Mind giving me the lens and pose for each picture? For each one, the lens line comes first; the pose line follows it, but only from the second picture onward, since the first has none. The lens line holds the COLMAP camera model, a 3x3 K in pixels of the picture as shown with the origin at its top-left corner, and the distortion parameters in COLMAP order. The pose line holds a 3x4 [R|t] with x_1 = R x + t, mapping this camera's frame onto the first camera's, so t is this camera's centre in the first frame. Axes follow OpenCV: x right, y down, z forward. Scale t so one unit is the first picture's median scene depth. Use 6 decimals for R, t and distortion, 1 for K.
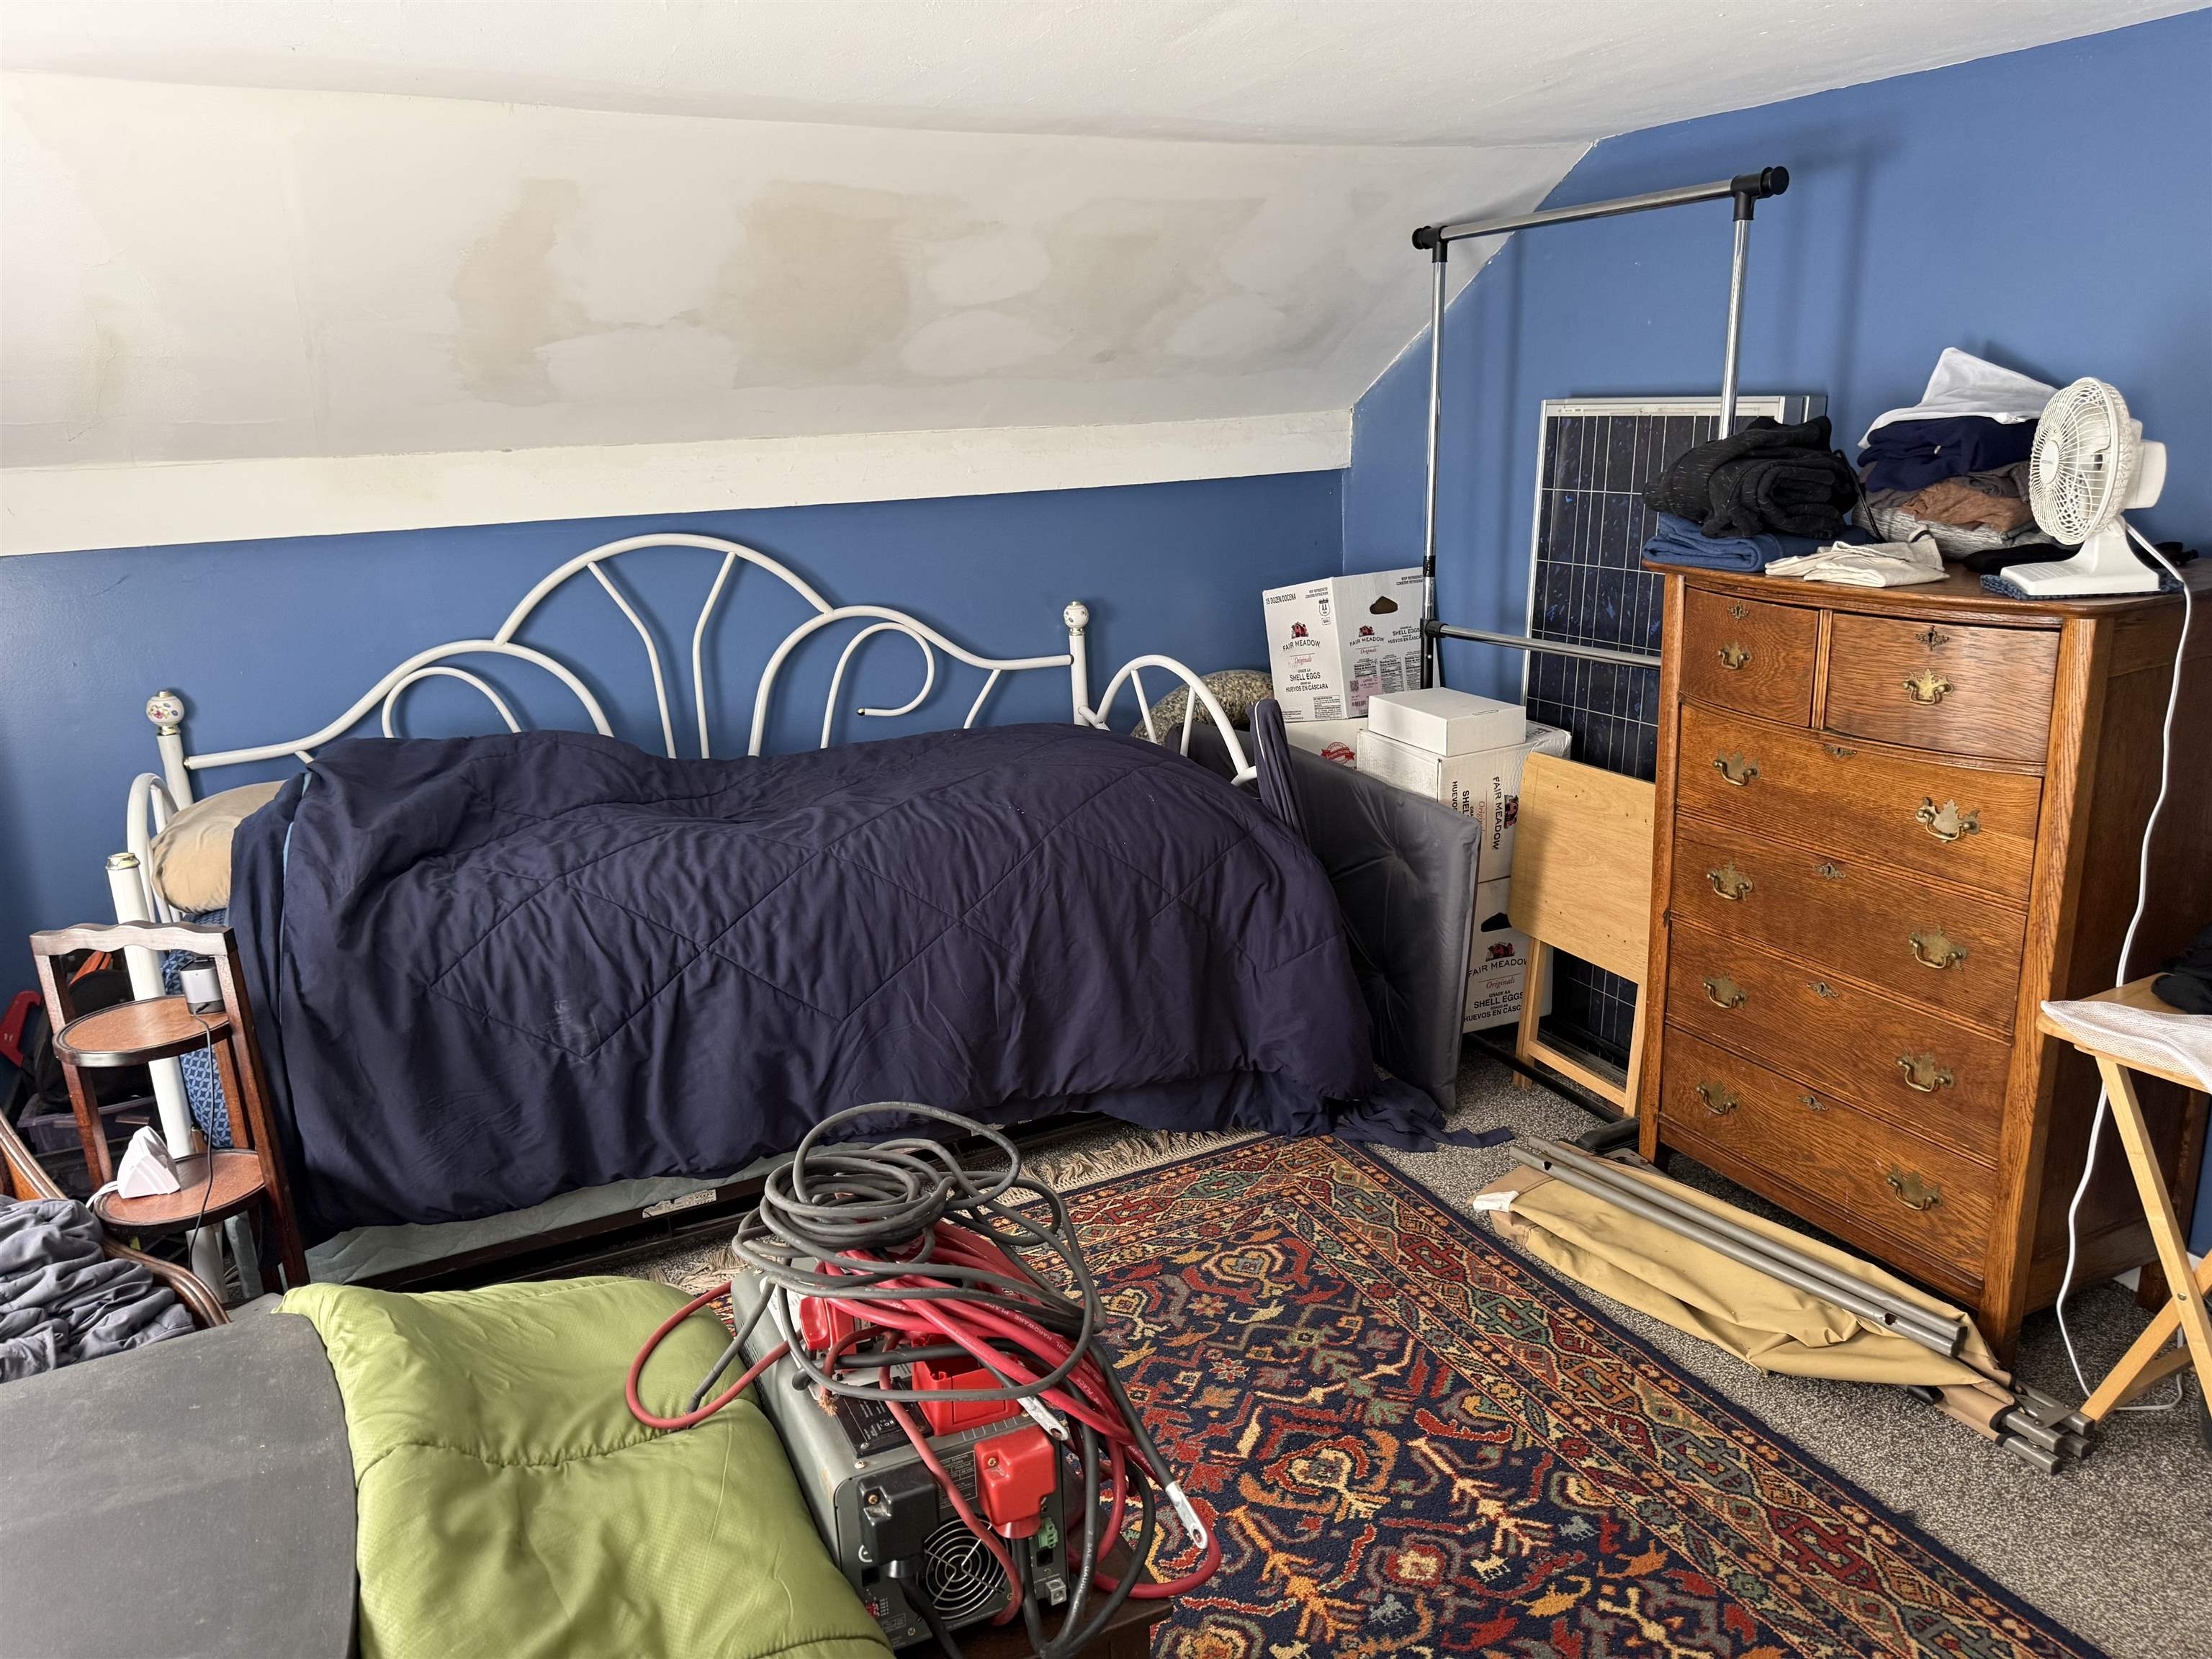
lens RADIAL K [[1555.2, 0, 1117.2], [0, 1555.2, 813.5], [0, 0, 1]] dist [0.130911, -0.171554]
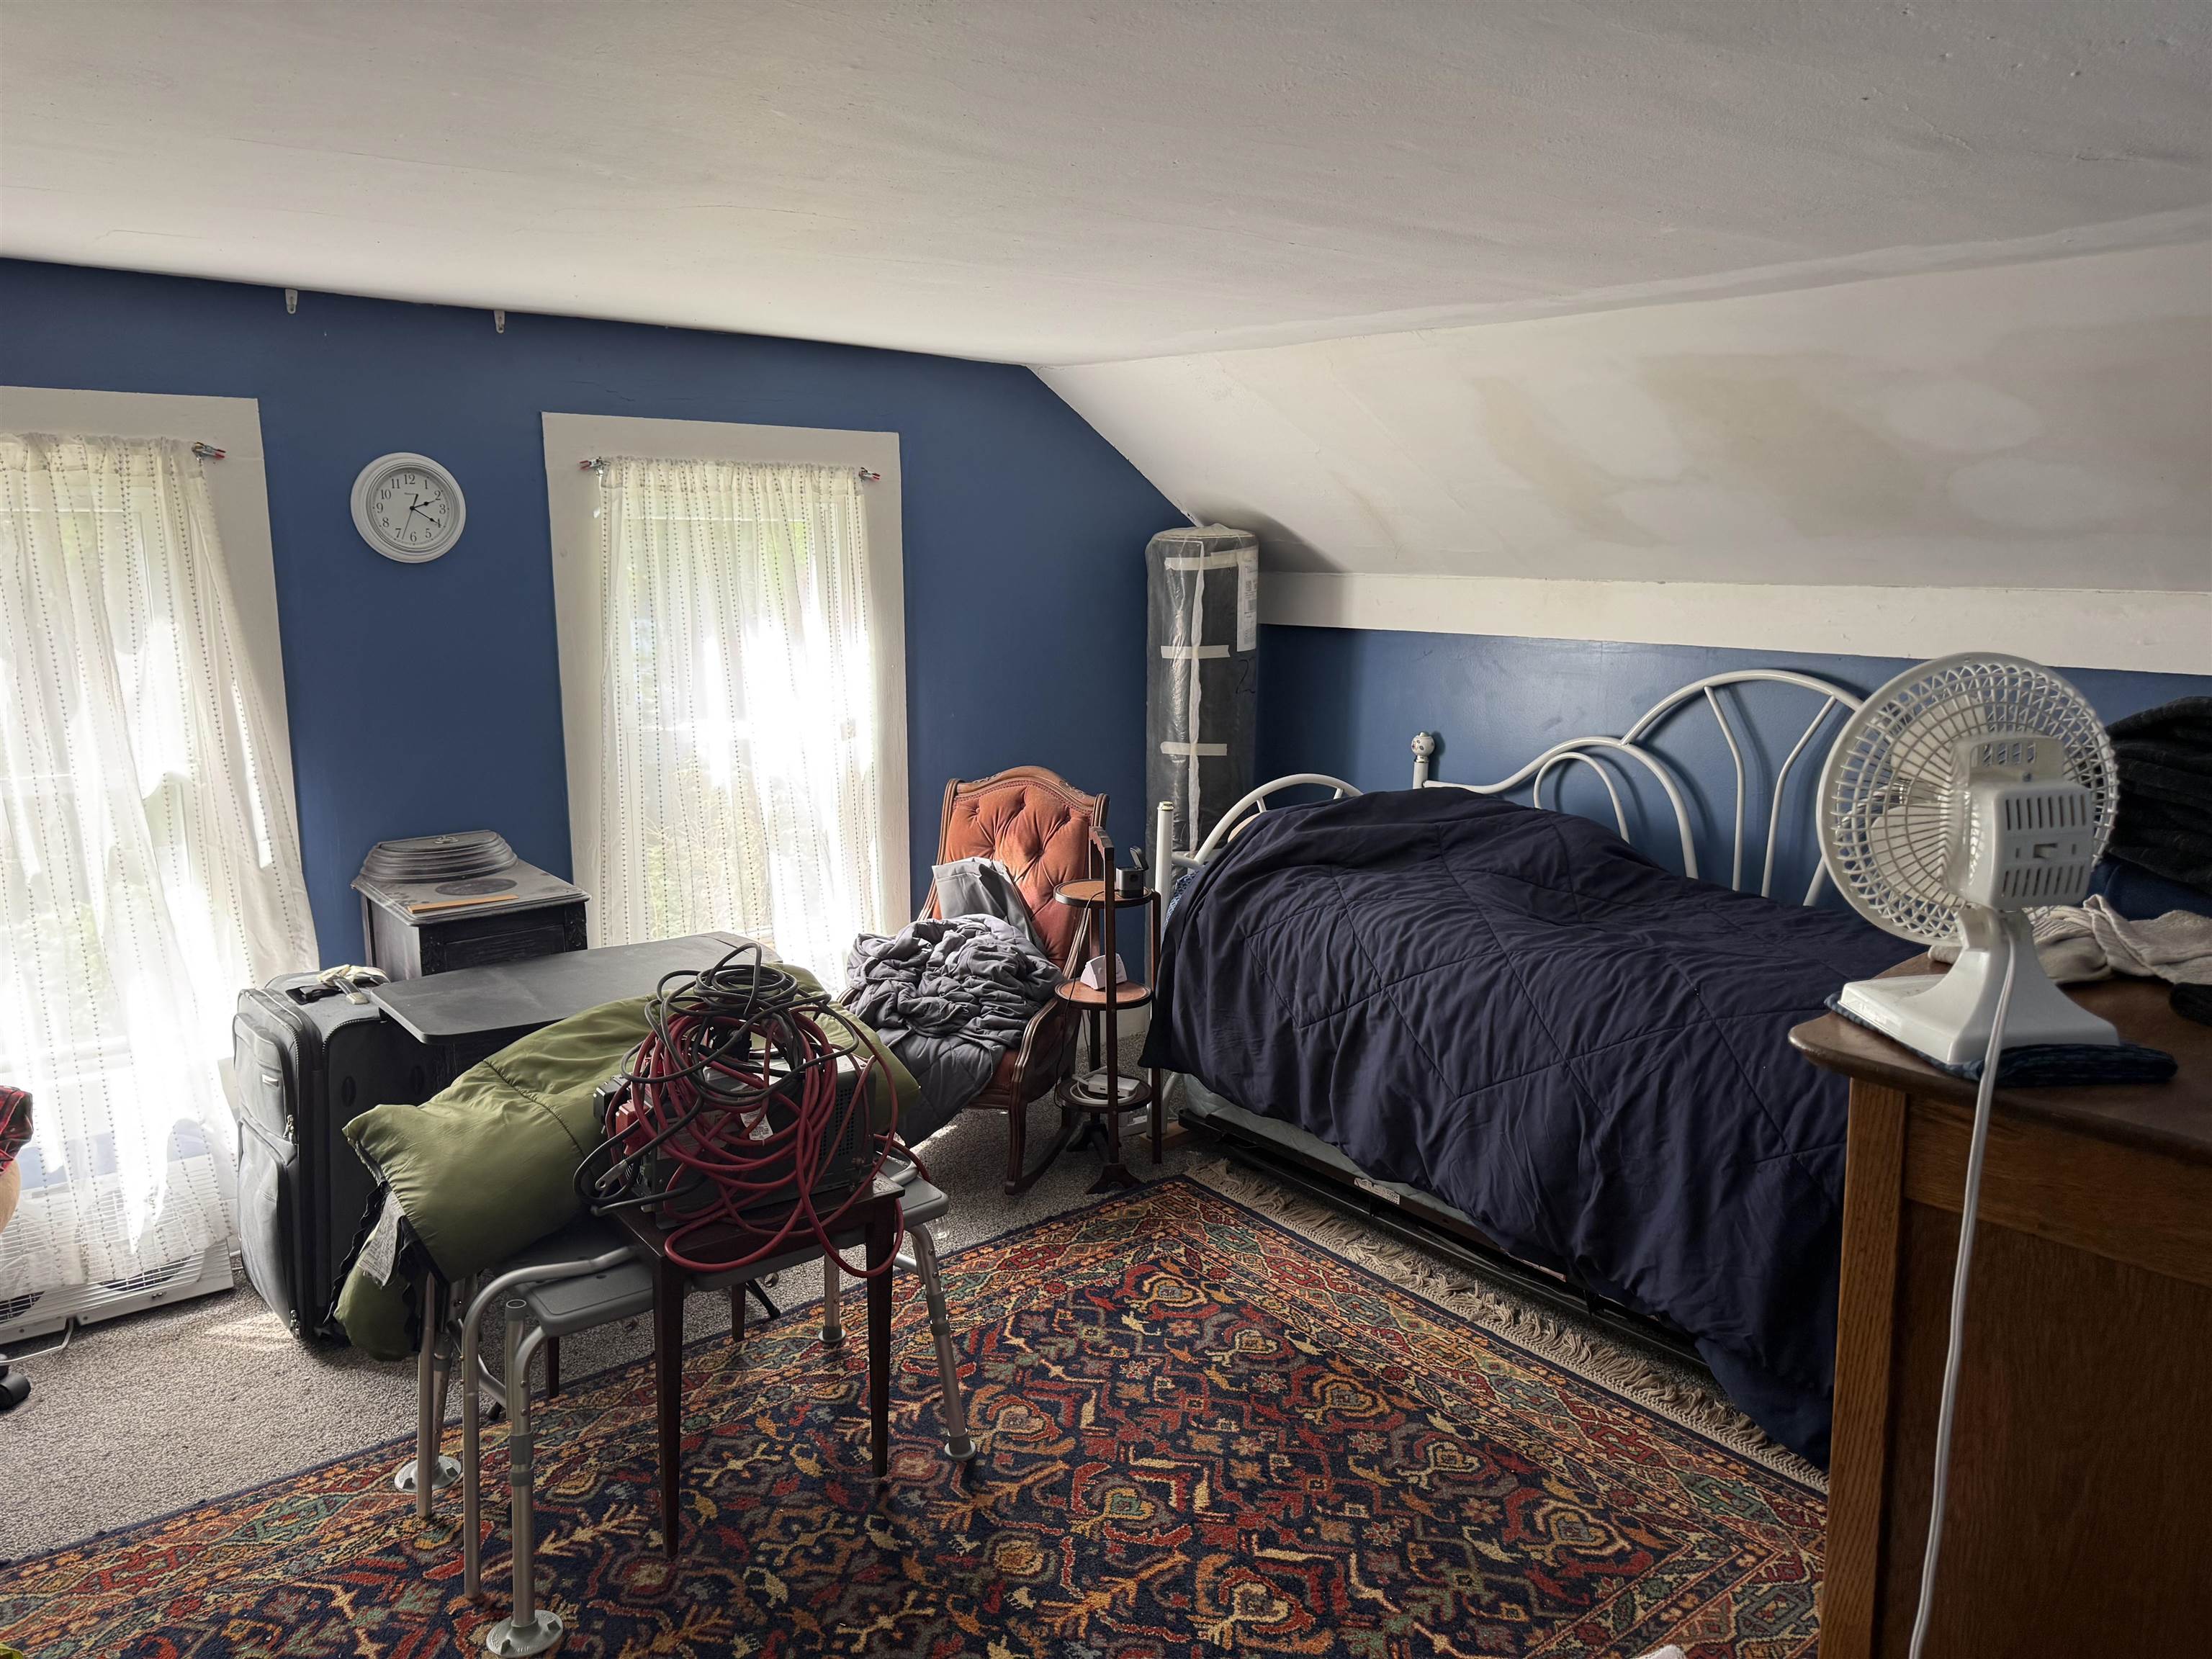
lens RADIAL K [[1555.2, 0, 1117.2], [0, 1555.2, 813.5], [0, 0, 1]] dist [0.130911, -0.171554]
pose [[0.225956, 0.214641, -0.950196, 0.763967], [-0.264425, 0.952314, 0.152239, -0.162008], [0.937562, 0.216856, 0.271938, 0.407955]]
